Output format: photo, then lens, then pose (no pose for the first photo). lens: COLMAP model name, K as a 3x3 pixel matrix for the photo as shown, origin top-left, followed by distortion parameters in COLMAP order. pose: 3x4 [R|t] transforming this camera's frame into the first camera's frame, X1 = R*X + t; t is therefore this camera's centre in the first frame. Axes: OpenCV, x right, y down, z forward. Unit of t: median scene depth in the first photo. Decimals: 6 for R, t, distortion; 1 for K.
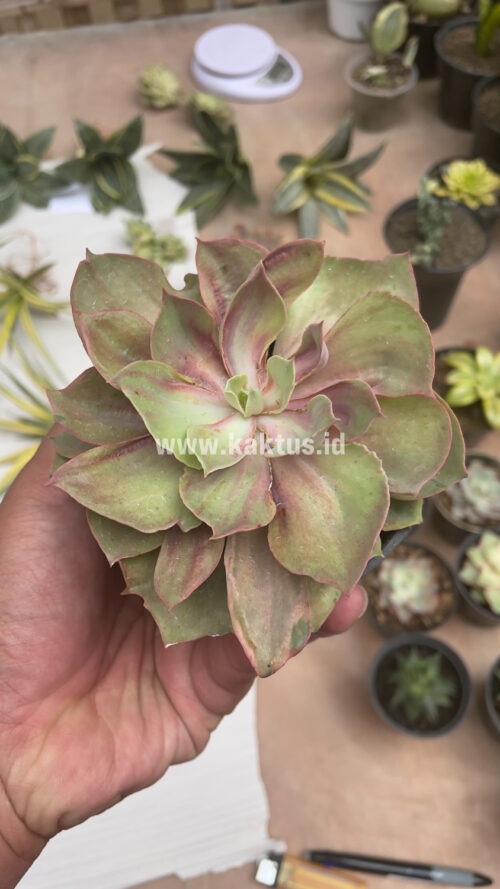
lens RADIAL K [[667.0, 0, 243.2], [0, 667.0, 443.6], [0, 0, 1]] dist [0.000000, -0.009994]
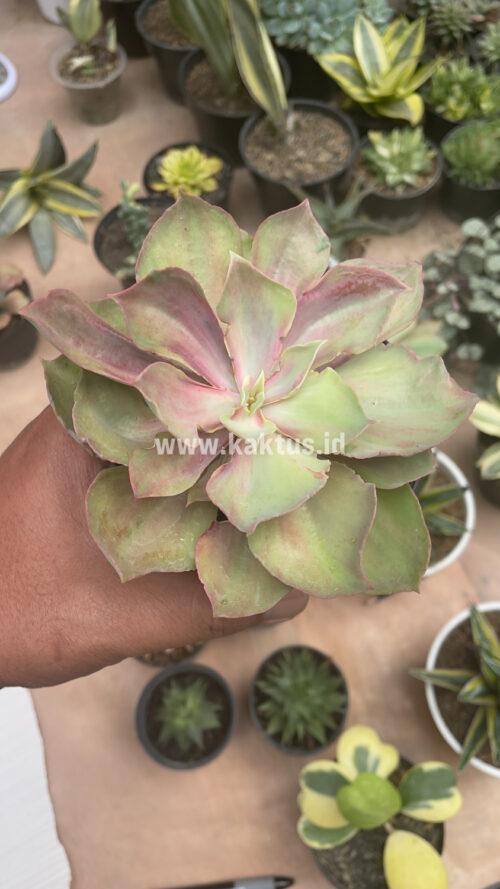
lens RADIAL K [[668.4, 0, 248.2], [0, 668.4, 441.7], [0, 0, 1]] dist [-0.001851, -0.006284]
pose [[0.968688, -0.220363, 0.114381, 0.227477], [0.212805, 0.974236, 0.074691, -0.063102], [-0.127893, -0.048011, 0.990625, 0.011658]]
